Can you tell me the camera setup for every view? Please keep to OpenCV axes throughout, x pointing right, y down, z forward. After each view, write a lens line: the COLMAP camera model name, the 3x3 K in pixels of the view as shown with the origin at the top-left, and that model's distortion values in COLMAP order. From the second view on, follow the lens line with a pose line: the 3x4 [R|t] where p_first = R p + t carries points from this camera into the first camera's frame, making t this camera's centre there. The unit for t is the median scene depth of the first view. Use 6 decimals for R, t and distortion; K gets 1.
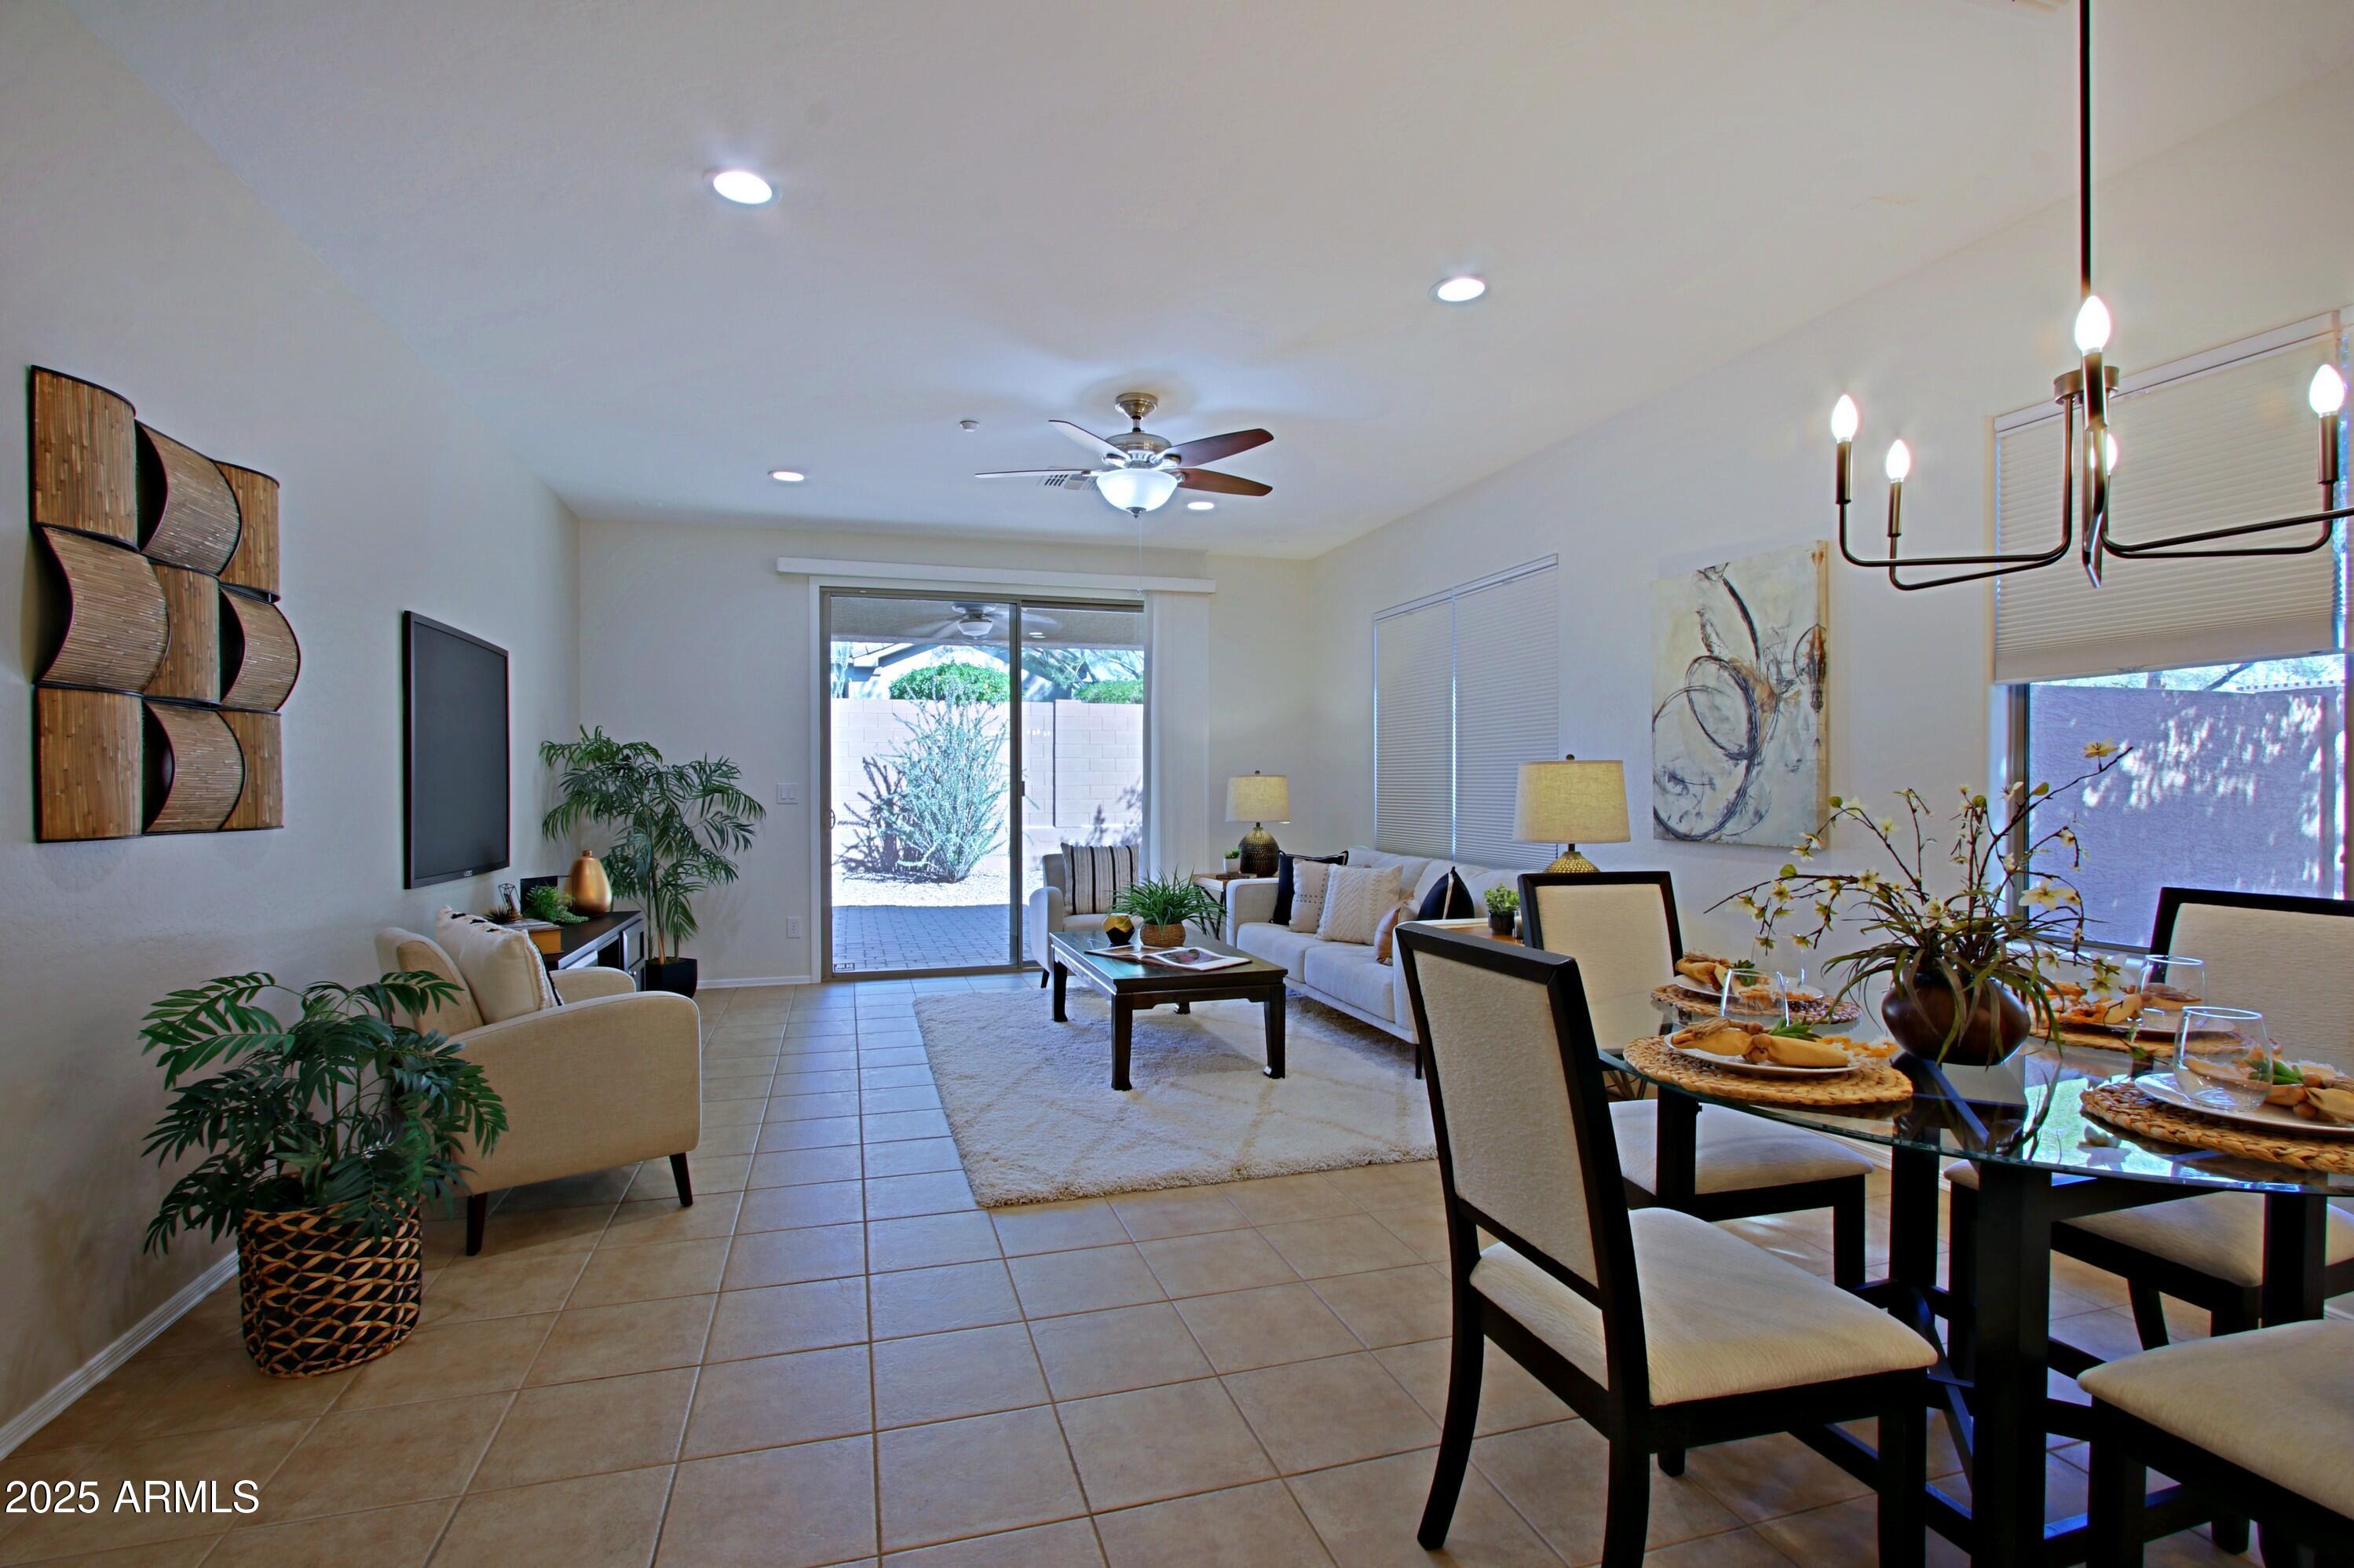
lens RADIAL K [[1106.0, 0, 1169.7], [0, 1106.0, 793.3], [0, 0, 1]] dist [-0.004158, -0.000083]
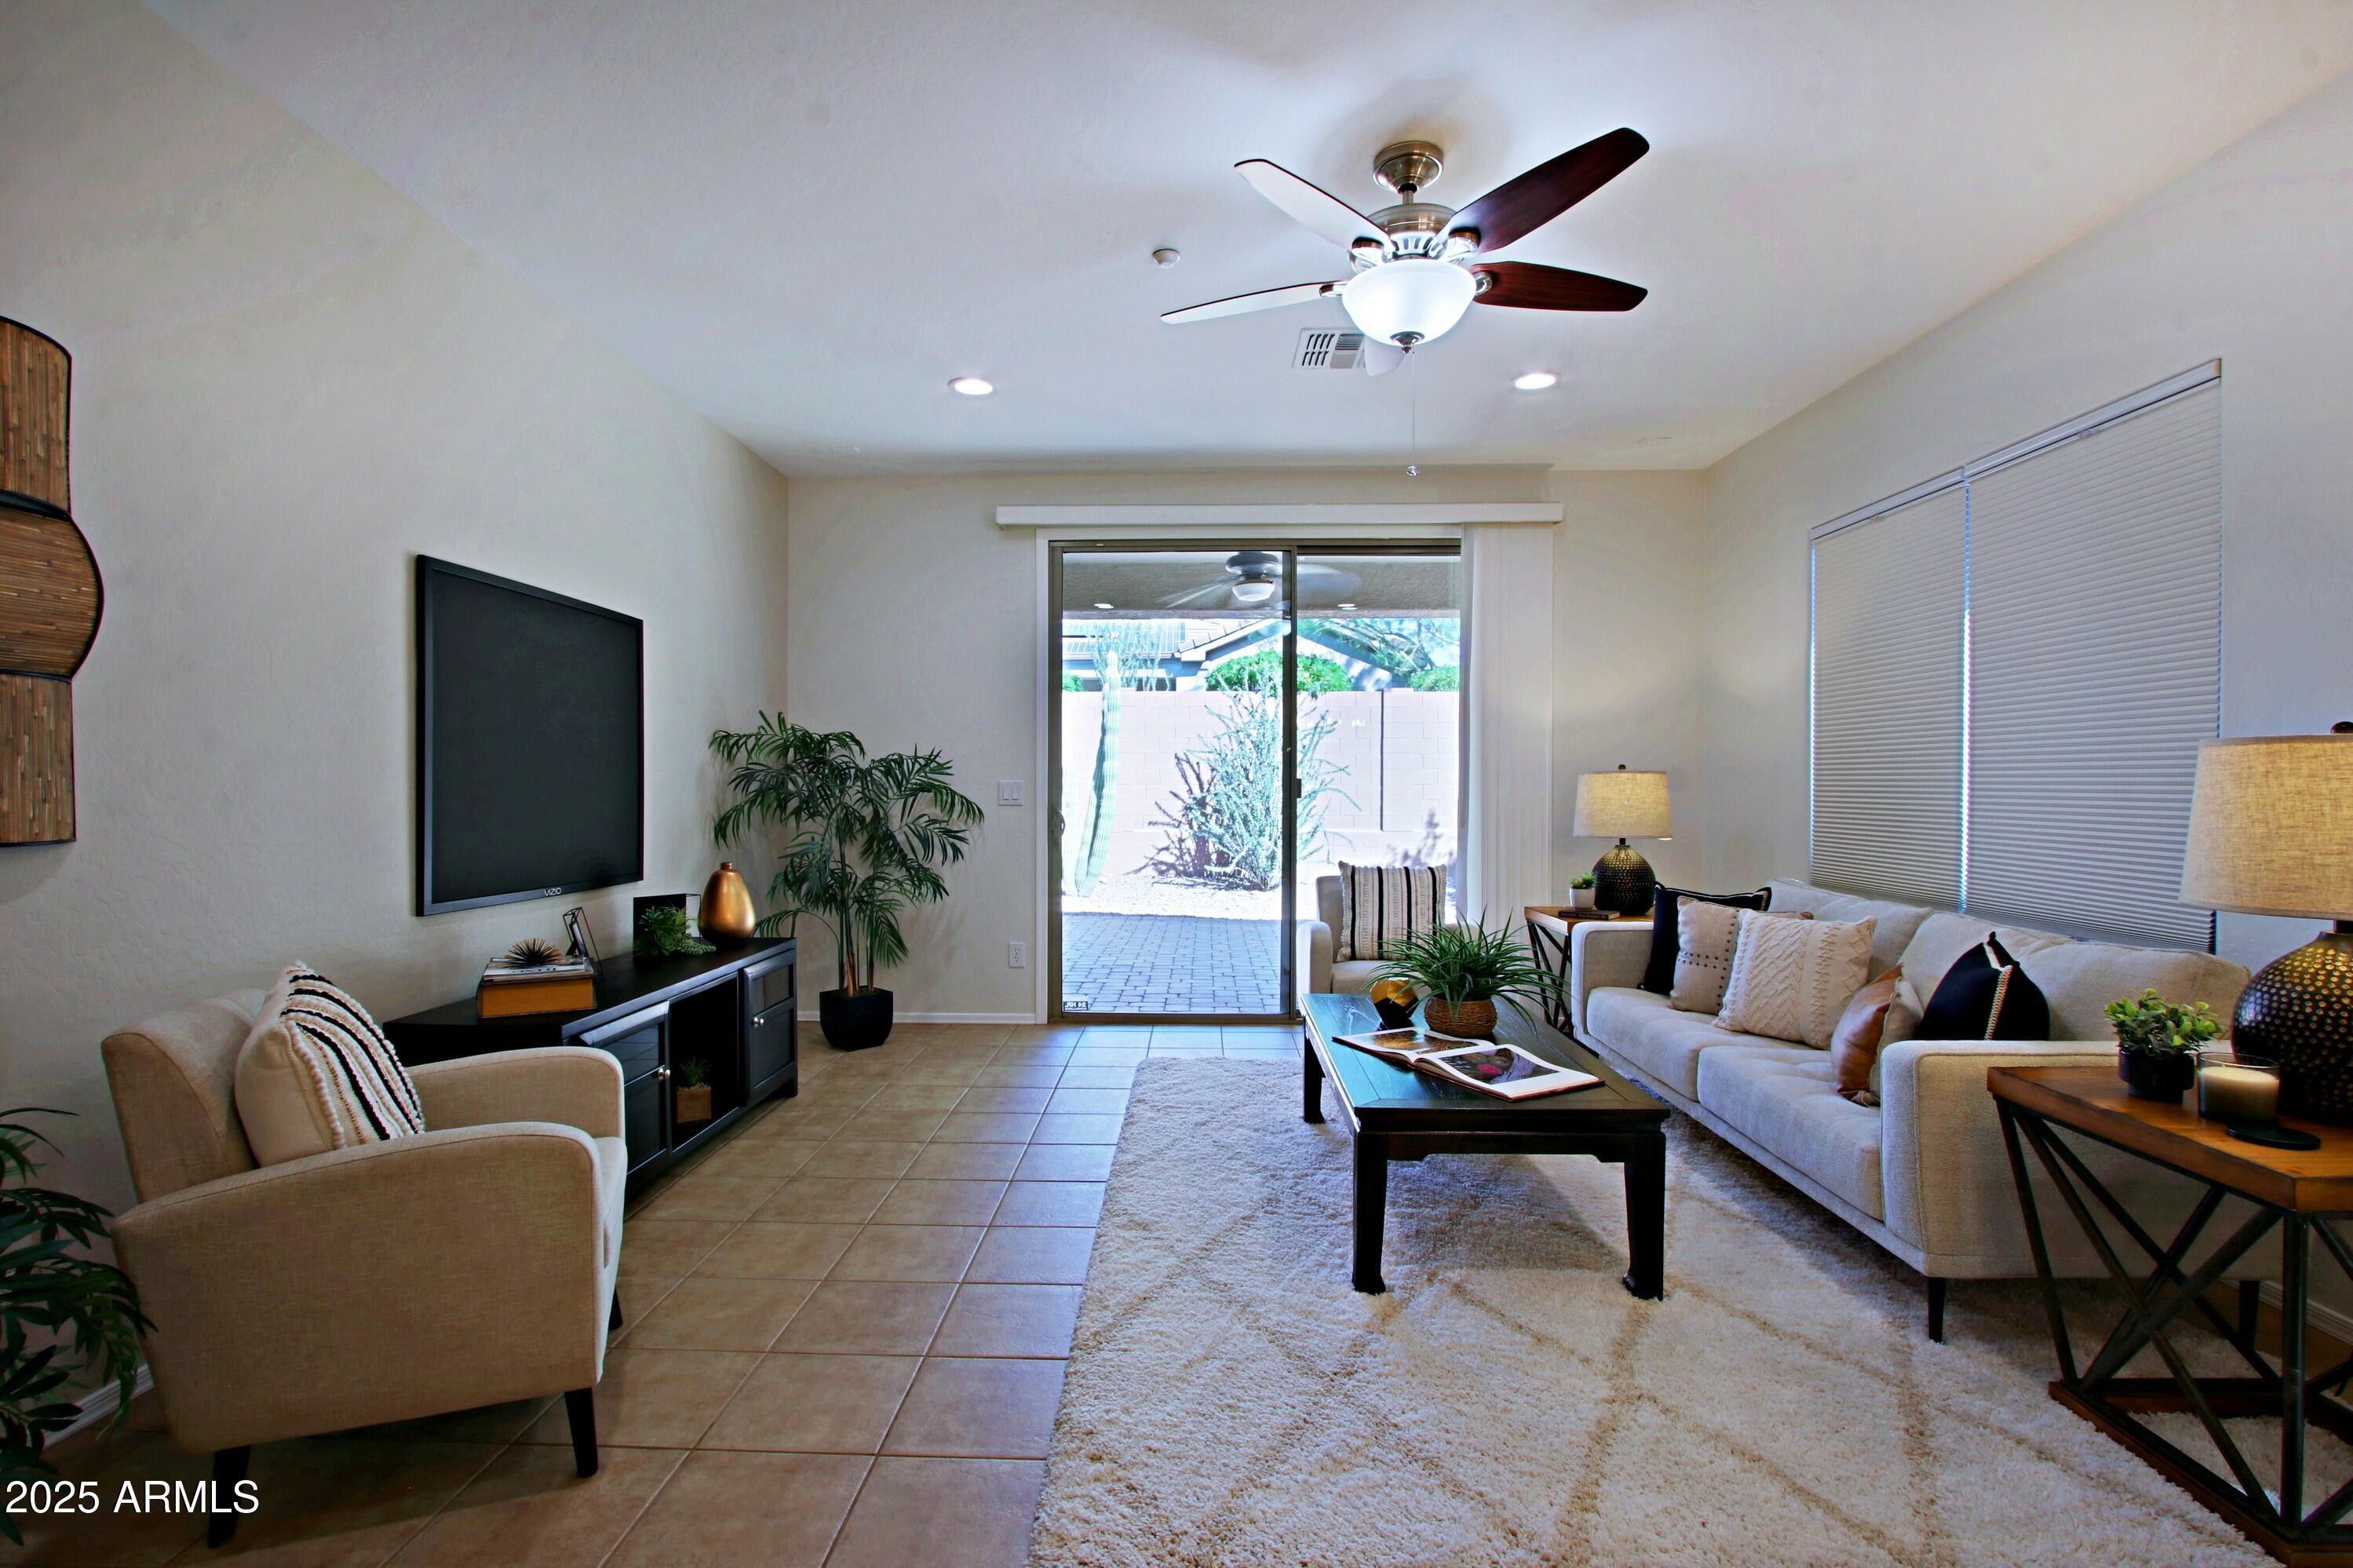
lens RADIAL K [[1105.5, 0, 1169.2], [0, 1105.5, 793.3], [0, 0, 1]] dist [-0.004158, -0.000083]
pose [[0.950591, 0.006494, -0.310378, 0.028933], [-0.006161, 0.999979, 0.002055, -0.002413], [0.310385, -0.000042, 0.950611, 0.296143]]
